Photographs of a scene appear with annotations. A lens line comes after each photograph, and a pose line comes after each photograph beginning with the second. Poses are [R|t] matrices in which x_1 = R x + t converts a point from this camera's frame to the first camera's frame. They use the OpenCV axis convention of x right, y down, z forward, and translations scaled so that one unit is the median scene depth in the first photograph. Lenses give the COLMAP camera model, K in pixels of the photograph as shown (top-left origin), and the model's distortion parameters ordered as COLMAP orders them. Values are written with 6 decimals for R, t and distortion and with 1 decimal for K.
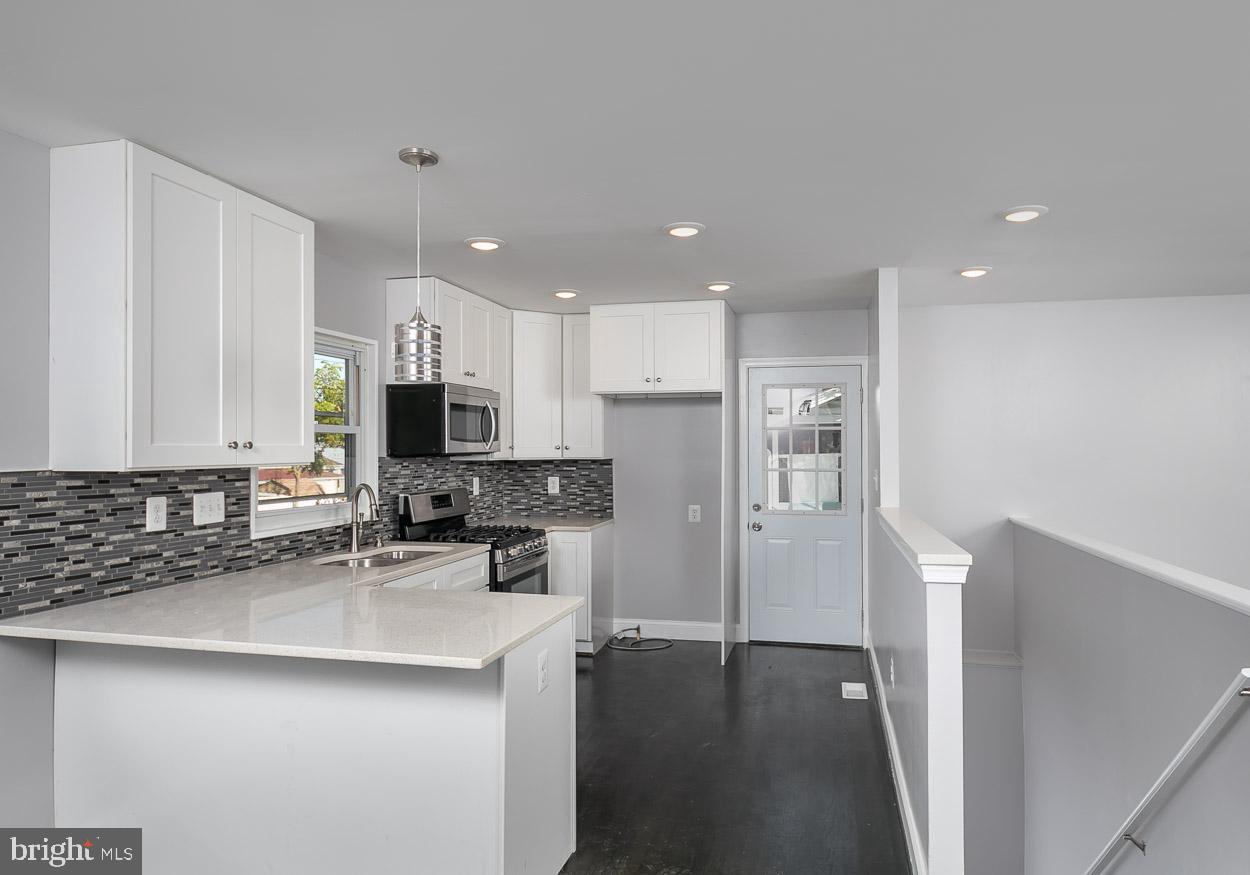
lens RADIAL K [[769.6, 0, 632.2], [0, 769.6, 441.8], [0, 0, 1]] dist [-0.008122, -0.004532]
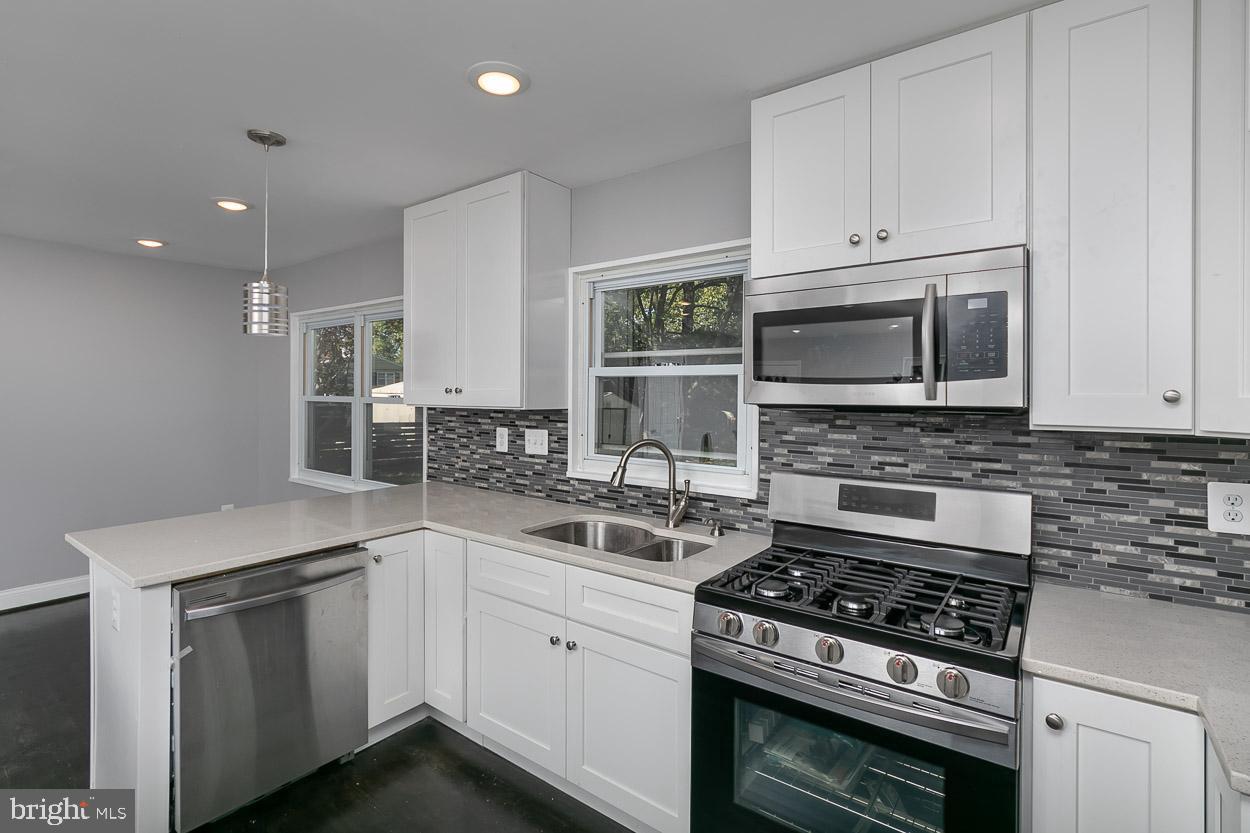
lens RADIAL K [[586.9, 0, 628.6], [0, 586.9, 394.5], [0, 0, 1]] dist [0.001784, -0.001139]
pose [[-0.384005, 0.002155, -0.923328, 0.249265], [0.001905, 0.999997, 0.001541, 0.008895], [0.923329, -0.001167, -0.384008, 1.433381]]
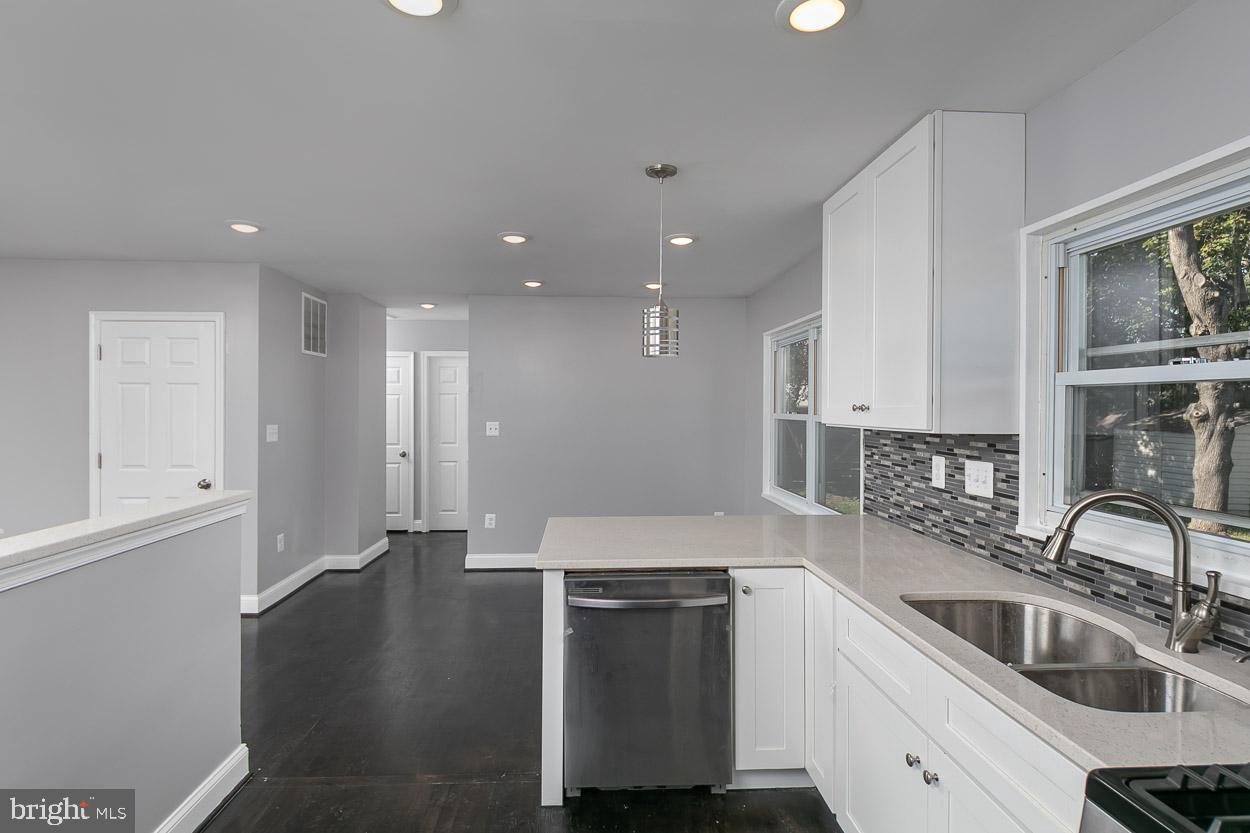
lens RADIAL K [[623.4, 0, 607.3], [0, 623.4, 409.0], [0, 0, 1]] dist [-0.002694, -0.006146]
pose [[-0.958251, -0.001807, -0.285924, 0.065812], [-0.000641, 0.999991, -0.004172, 0.008746], [0.285929, -0.003815, -0.958243, 1.501687]]
